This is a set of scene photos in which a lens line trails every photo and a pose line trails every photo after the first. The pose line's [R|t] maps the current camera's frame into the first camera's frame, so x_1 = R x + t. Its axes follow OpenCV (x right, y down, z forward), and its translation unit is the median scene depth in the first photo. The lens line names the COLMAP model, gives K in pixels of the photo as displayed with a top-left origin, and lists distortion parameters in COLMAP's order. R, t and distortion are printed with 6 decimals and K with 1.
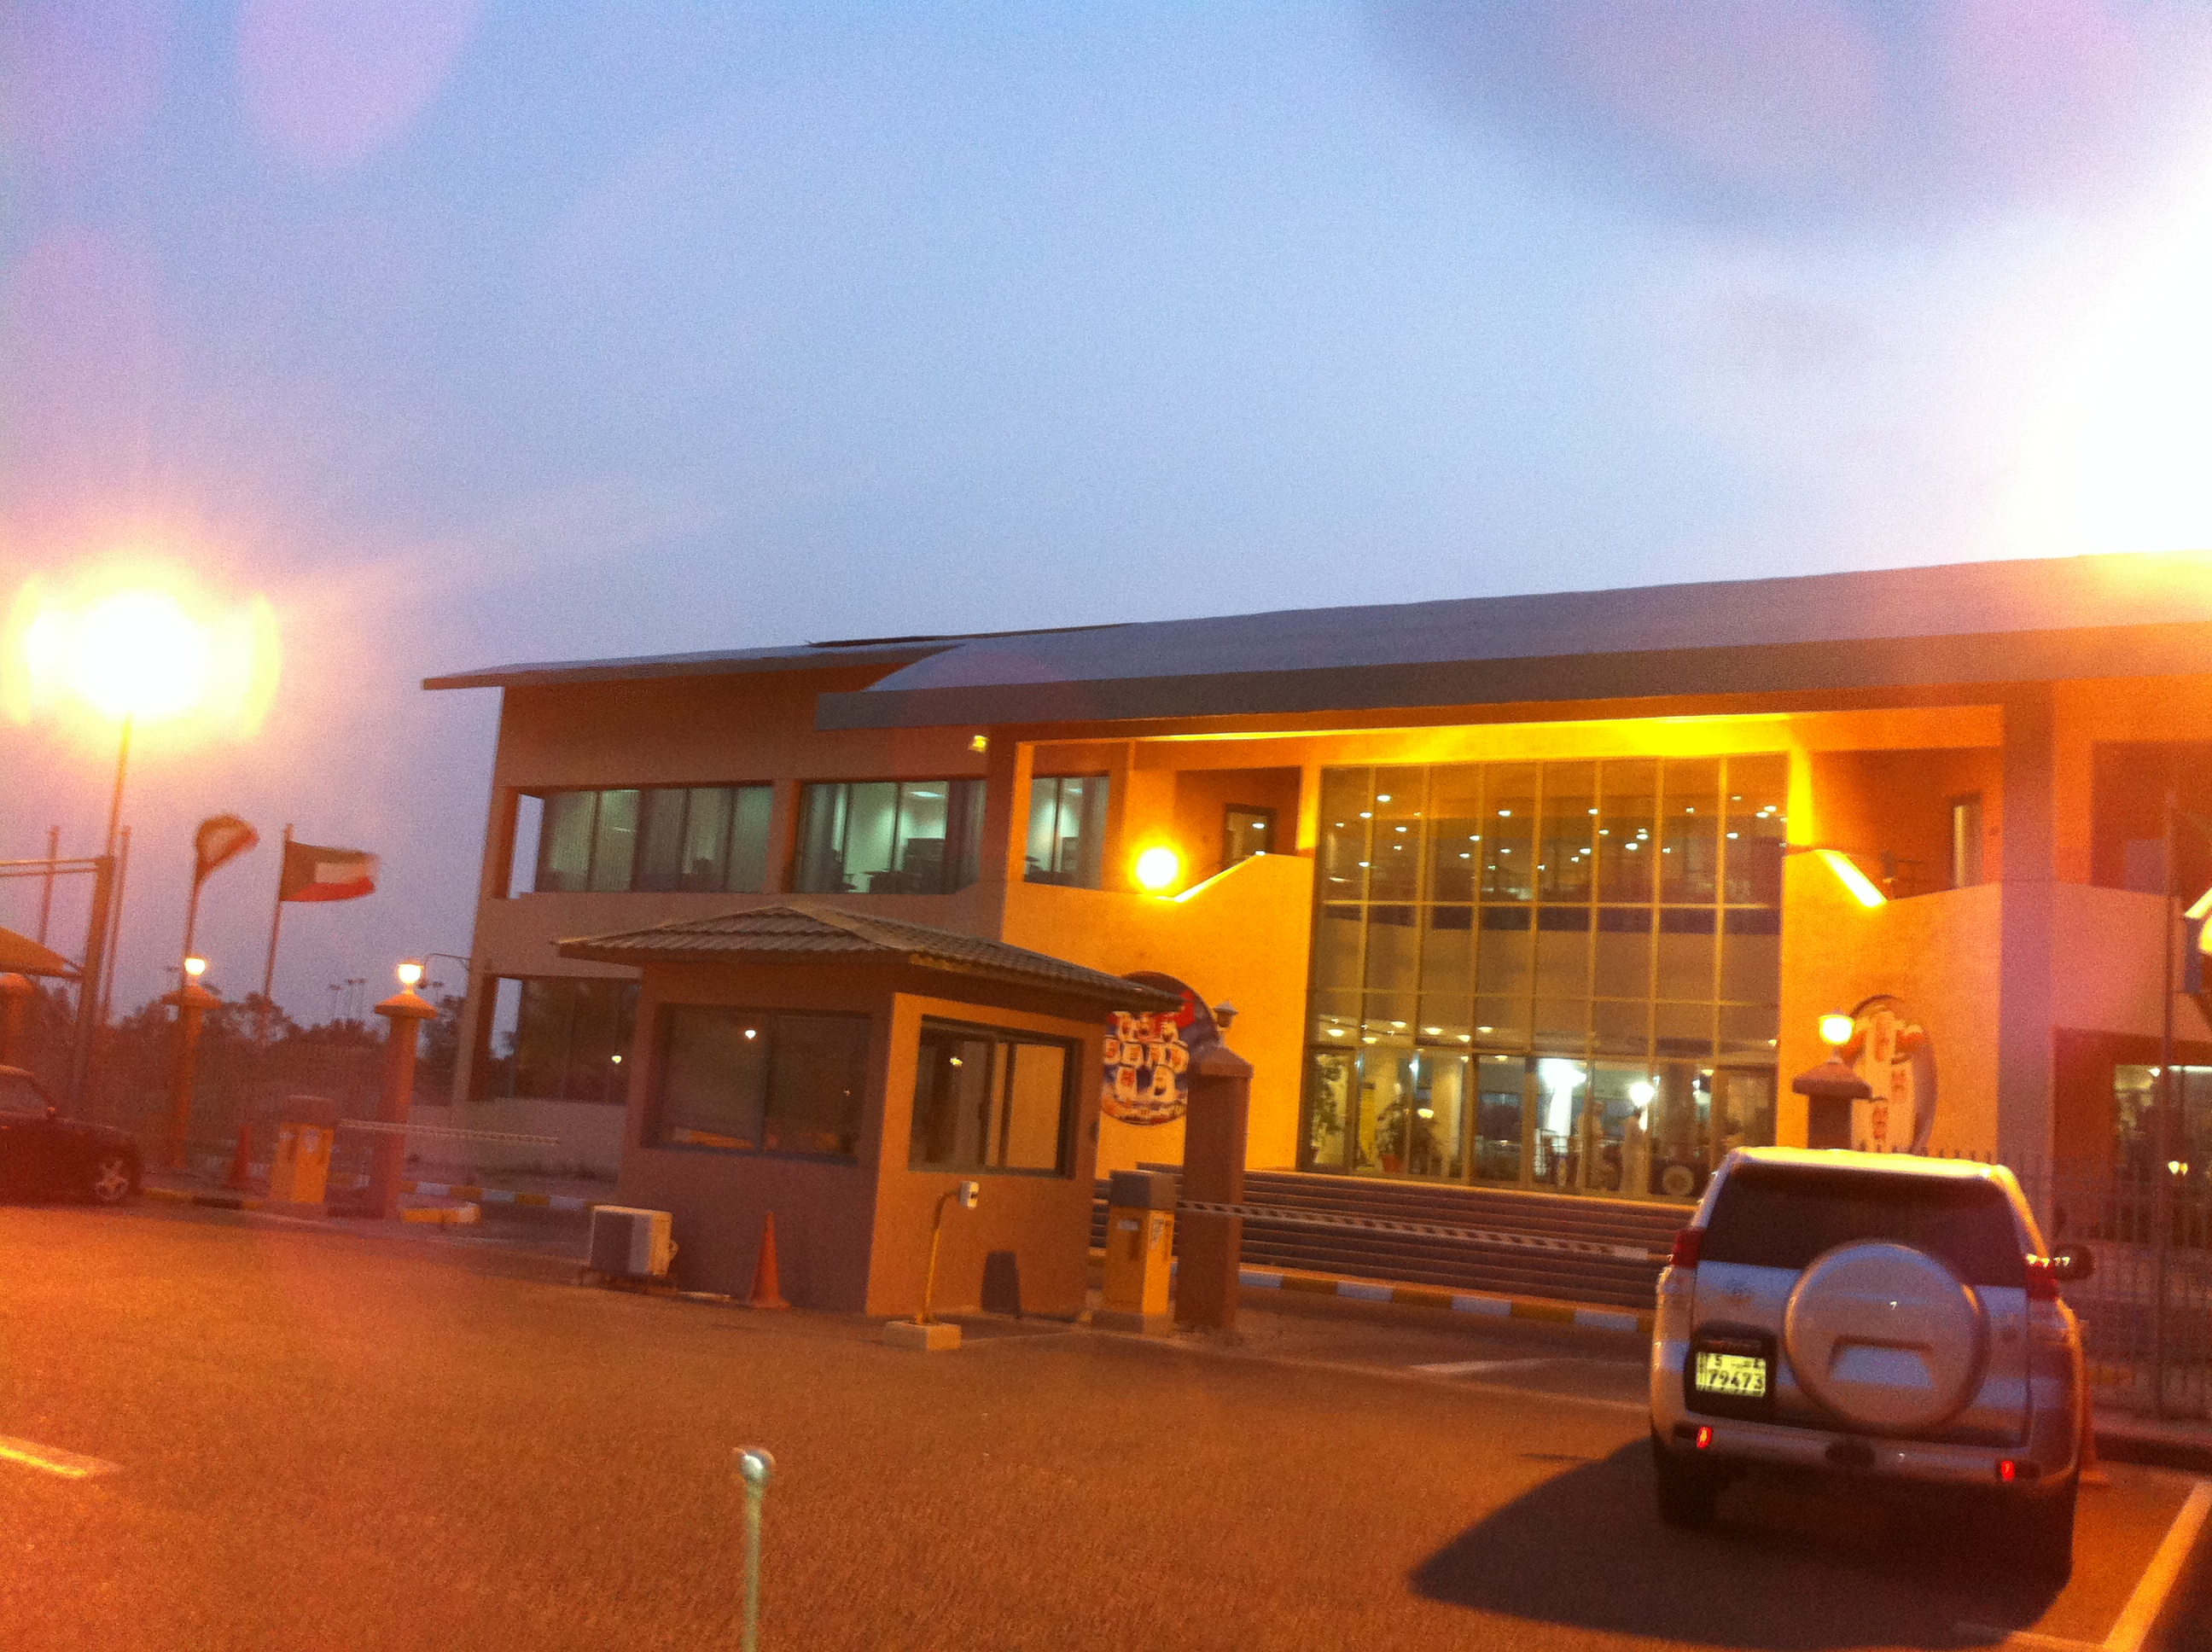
lens RADIAL K [[2175.3, 0, 1106.0], [0, 2175.3, 826.0], [0, 0, 1]] dist [0.004094, -0.019690]
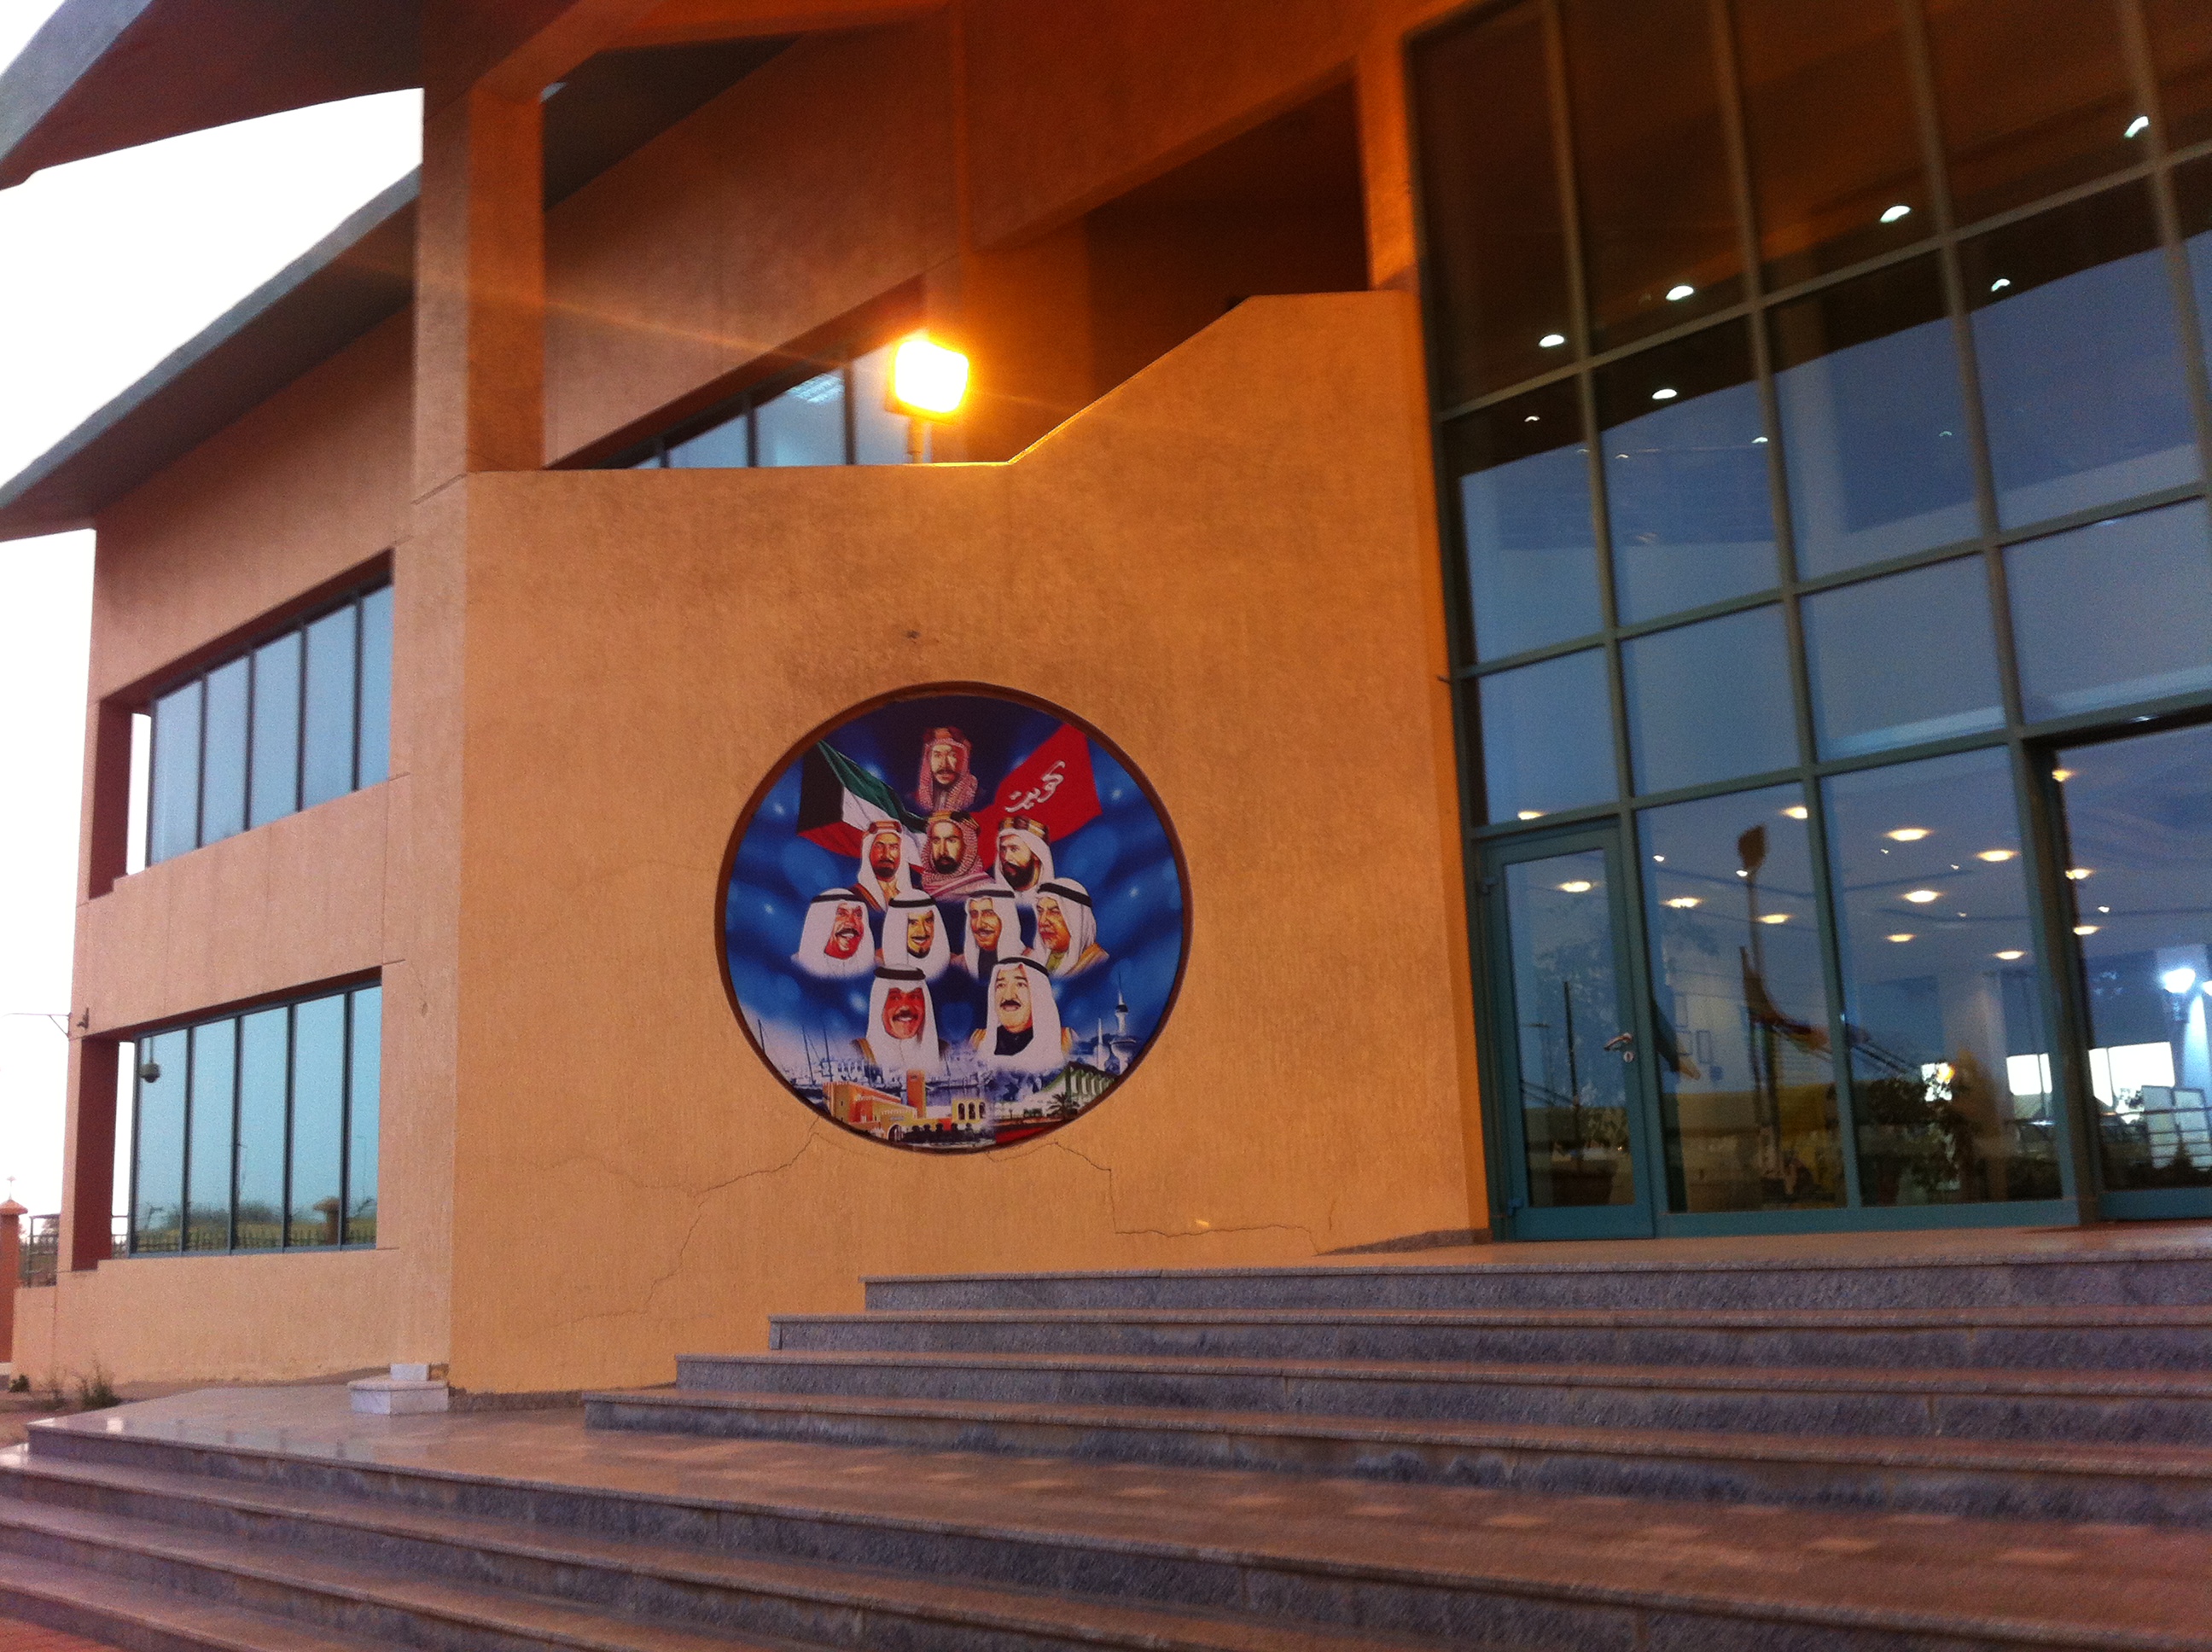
lens RADIAL K [[2175.3, 0, 1106.0], [0, 2175.3, 826.0], [0, 0, 1]] dist [0.004094, -0.019690]
pose [[0.964711, -0.159960, -0.209154, 0.109588], [0.151367, 0.986858, -0.056570, 0.111035], [0.215454, 0.022915, 0.976245, 0.688981]]
